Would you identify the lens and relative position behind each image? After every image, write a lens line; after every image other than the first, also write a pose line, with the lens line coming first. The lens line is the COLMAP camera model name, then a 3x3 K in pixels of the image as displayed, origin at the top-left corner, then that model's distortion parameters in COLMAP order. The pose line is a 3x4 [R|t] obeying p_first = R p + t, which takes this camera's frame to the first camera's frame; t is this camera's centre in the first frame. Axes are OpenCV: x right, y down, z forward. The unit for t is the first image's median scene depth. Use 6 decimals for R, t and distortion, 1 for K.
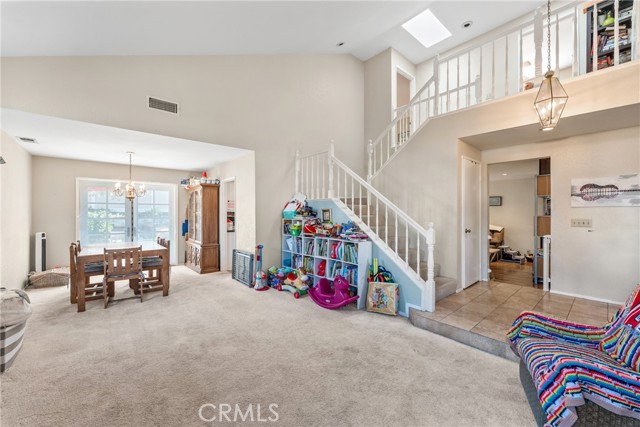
lens RADIAL K [[257.2, 0, 320.0], [0, 257.2, 213.5], [0, 0, 1]] dist [-0.000868, -0.000077]
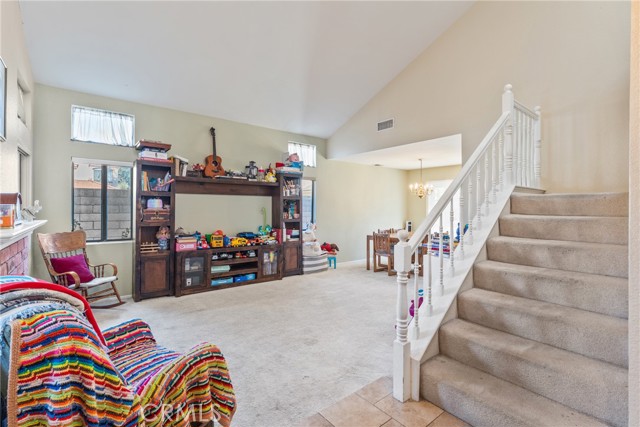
lens RADIAL K [[297.9, 0, 320.0], [0, 297.9, 213.5], [0, 0, 1]] dist [0.000026, 0.000003]
pose [[-0.040585, 0.019138, -0.998993, 1.102664], [-0.004160, 0.999805, 0.019322, -0.006019], [0.999167, 0.004940, -0.040498, 0.911456]]
